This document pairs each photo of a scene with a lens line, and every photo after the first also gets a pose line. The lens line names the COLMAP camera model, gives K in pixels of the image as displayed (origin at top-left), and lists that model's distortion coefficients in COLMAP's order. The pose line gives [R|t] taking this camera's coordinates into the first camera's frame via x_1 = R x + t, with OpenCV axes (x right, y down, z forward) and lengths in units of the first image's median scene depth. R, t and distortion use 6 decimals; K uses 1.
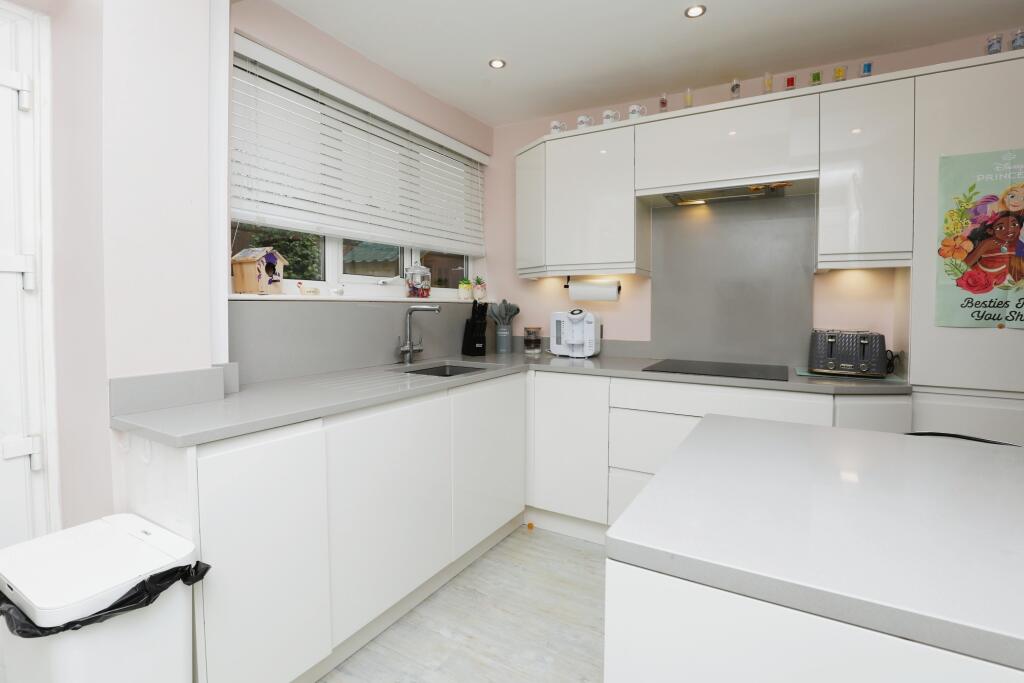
lens RADIAL K [[488.4, 0, 512.0], [0, 488.4, 341.5], [0, 0, 1]] dist [-0.000550, -0.000073]
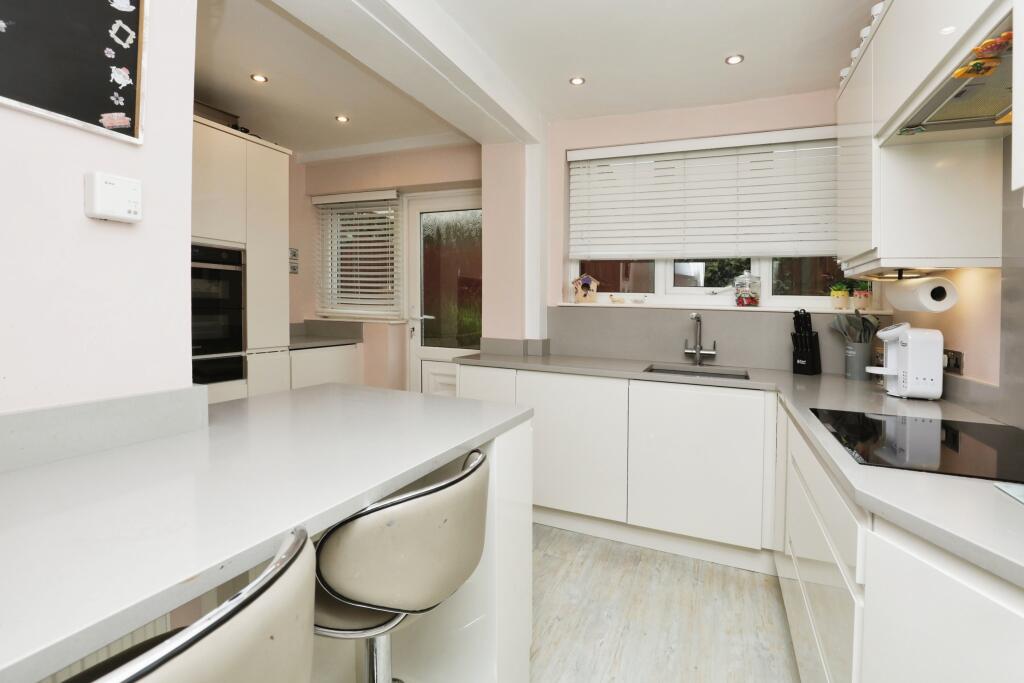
lens RADIAL K [[488.4, 0, 512.0], [0, 488.4, 341.5], [0, 0, 1]] dist [-0.000550, -0.000073]
pose [[0.114921, 0.078035, -0.990305, 0.971363], [-0.096329, 0.993087, 0.067075, -0.048338], [0.988693, 0.087686, 0.121643, 0.510167]]
